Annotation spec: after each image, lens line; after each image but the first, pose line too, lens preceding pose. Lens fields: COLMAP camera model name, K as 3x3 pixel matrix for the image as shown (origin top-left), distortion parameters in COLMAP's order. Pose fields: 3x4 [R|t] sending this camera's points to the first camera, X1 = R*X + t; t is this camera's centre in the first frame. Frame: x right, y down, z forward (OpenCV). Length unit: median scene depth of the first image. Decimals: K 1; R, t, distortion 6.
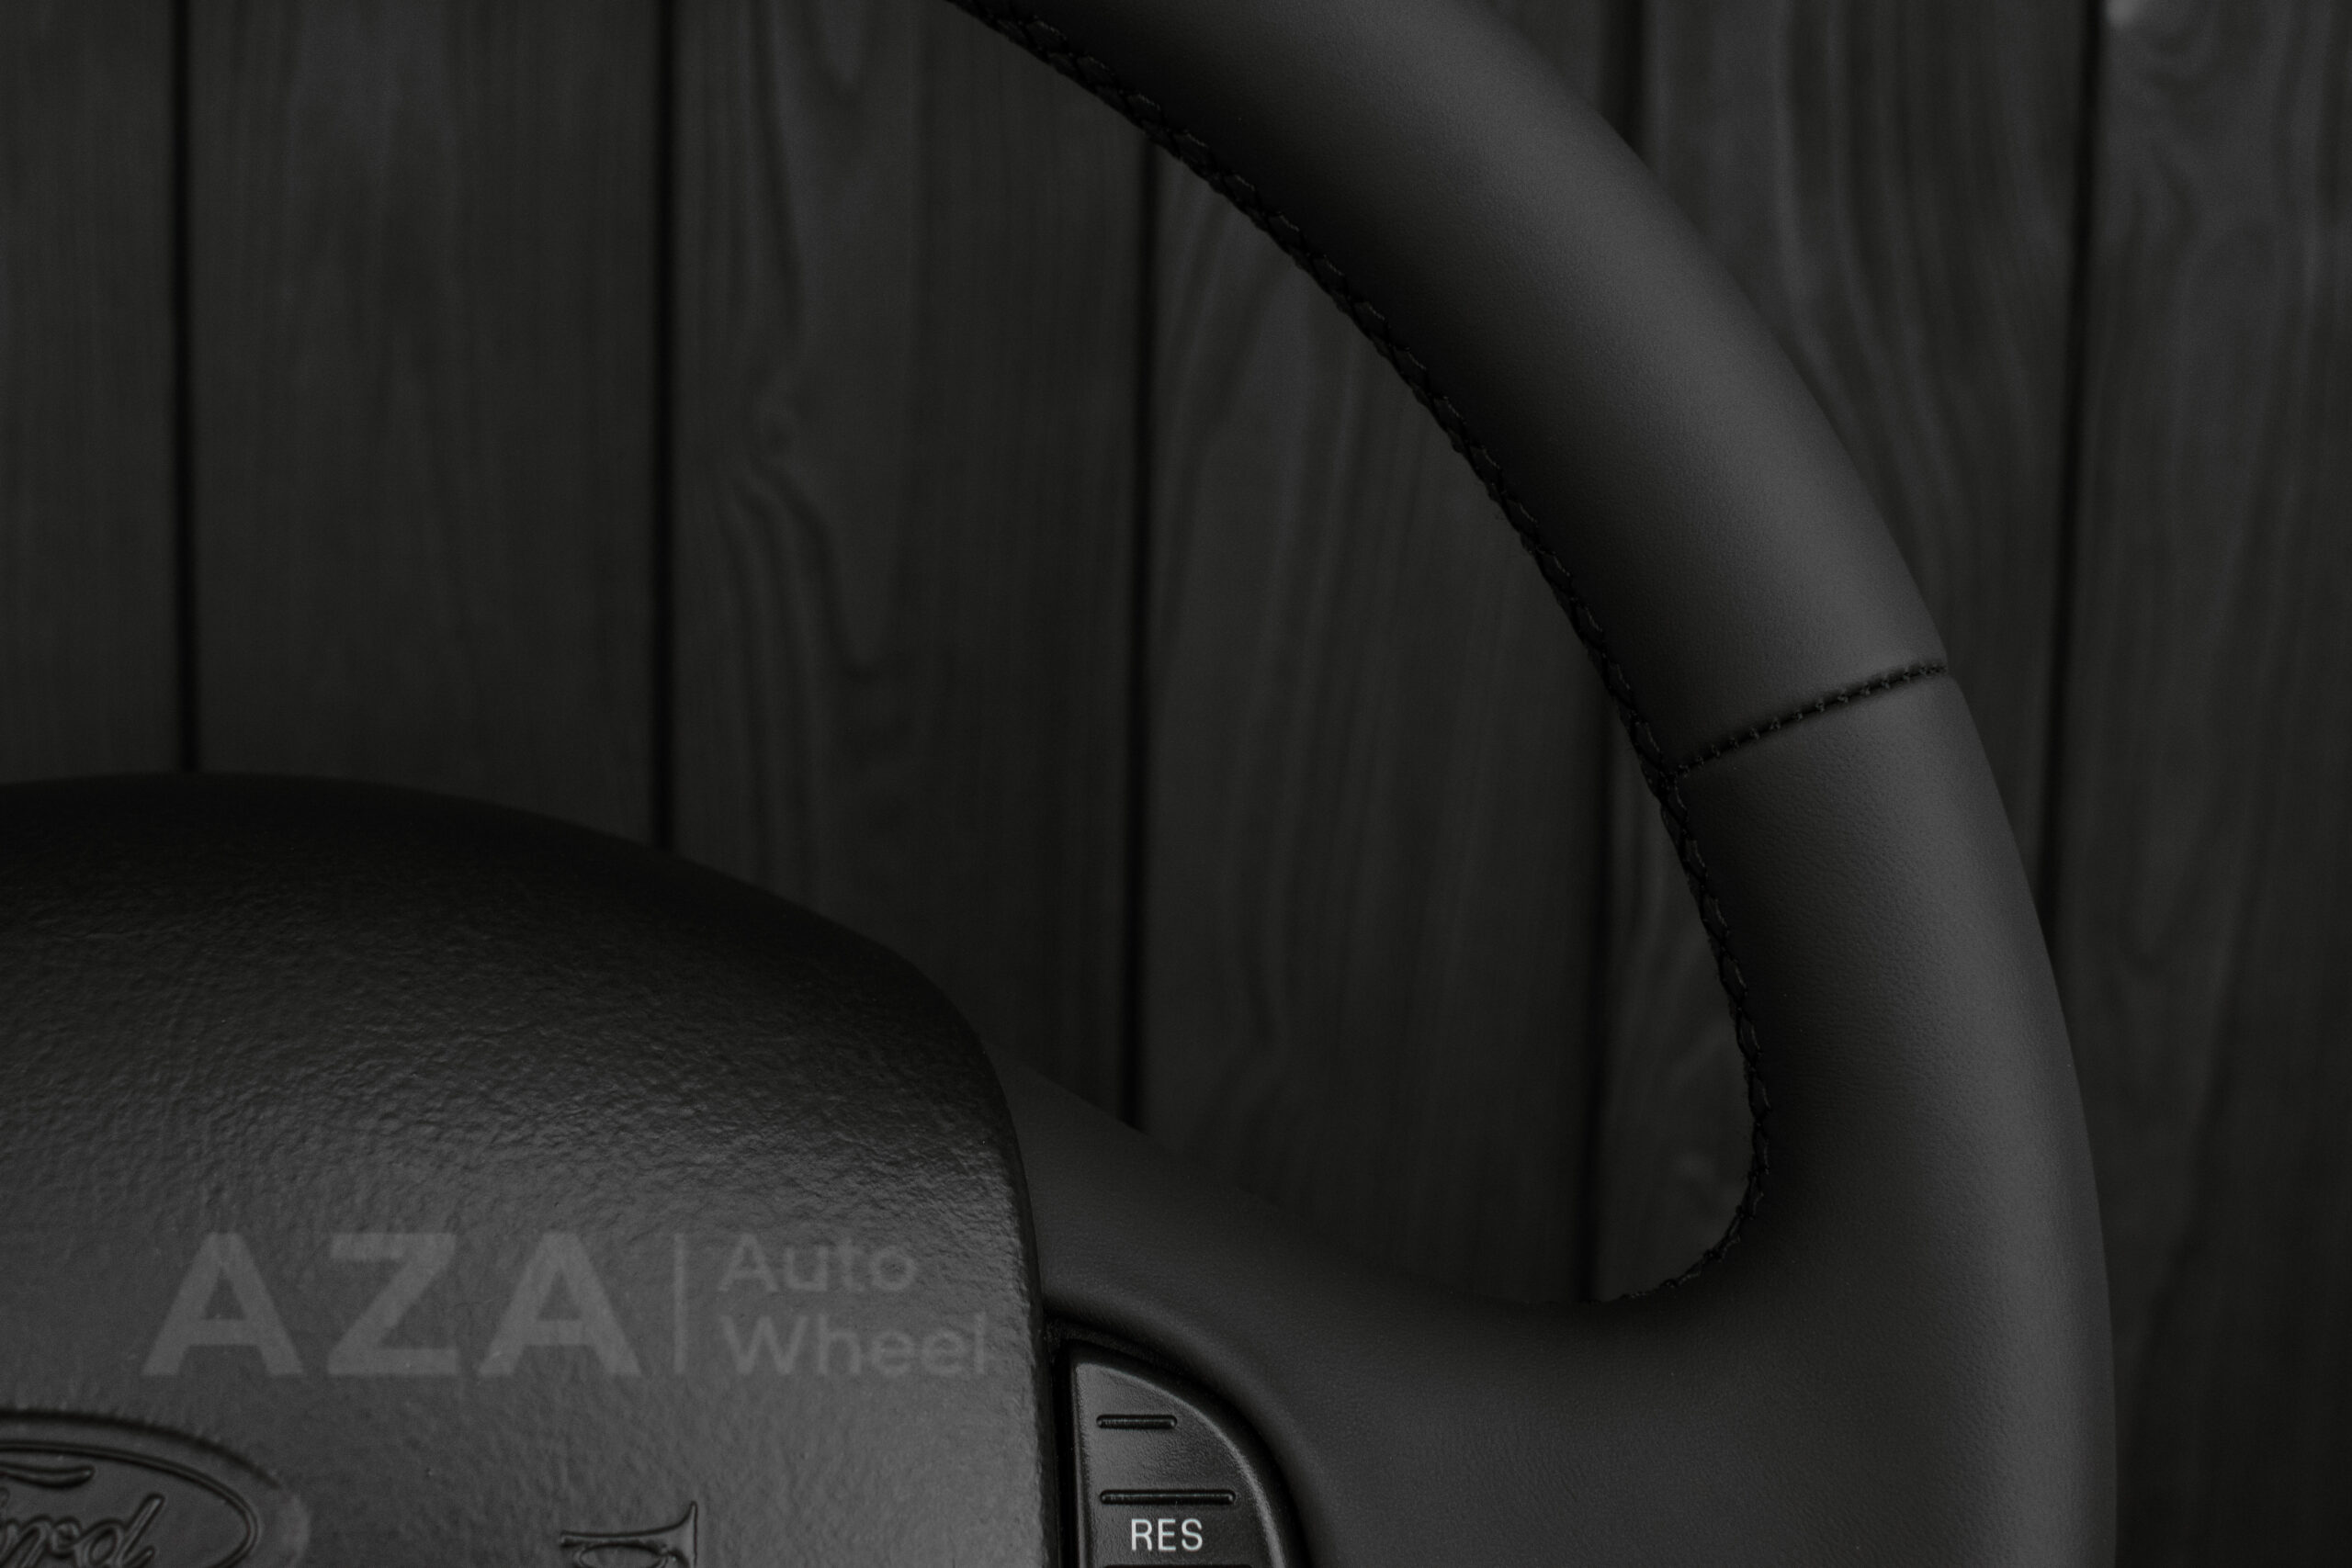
lens RADIAL K [[3577.0, 0, 1176.0], [0, 3577.0, 784.0], [0, 0, 1]] dist [-0.212490, 0.153602]
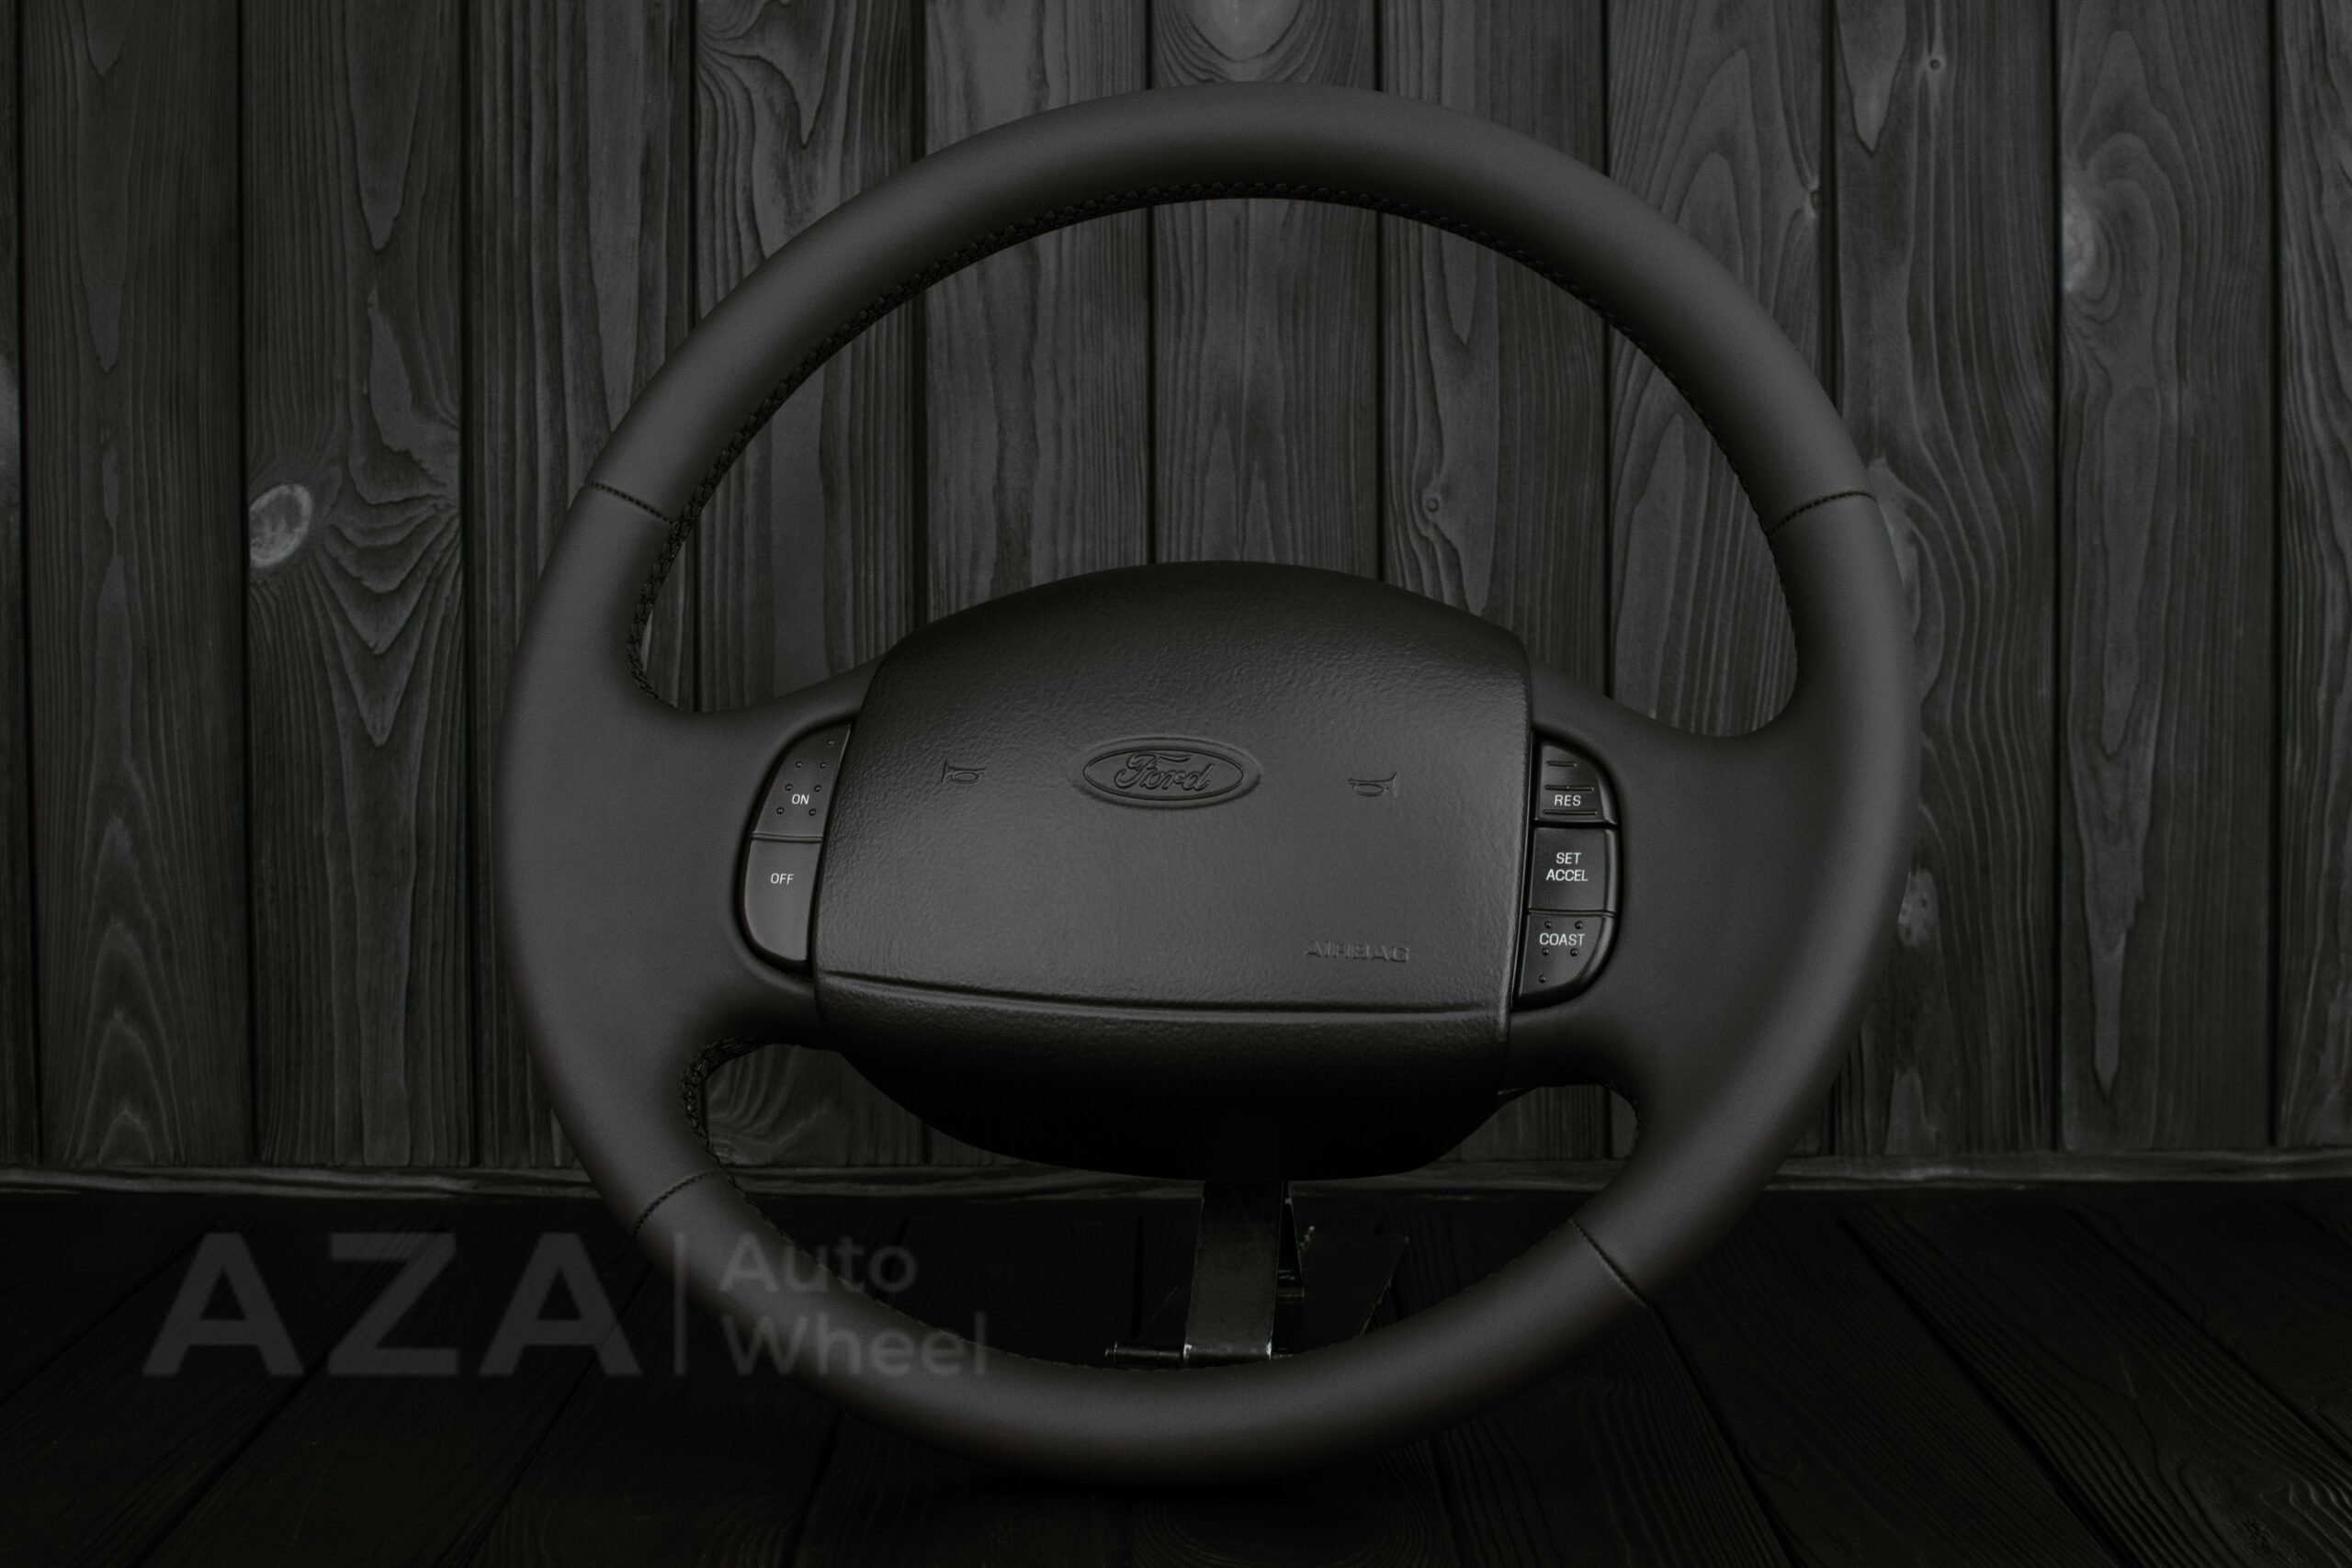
lens RADIAL K [[3385.5, 0, 1176.0], [0, 3385.5, 784.0], [0, 0, 1]] dist [-0.210029, 0.181978]
pose [[0.996647, -0.025452, -0.077759, -0.110658], [0.016383, 0.993216, -0.115121, 0.287890], [0.080162, 0.113461, 0.990303, -0.953497]]
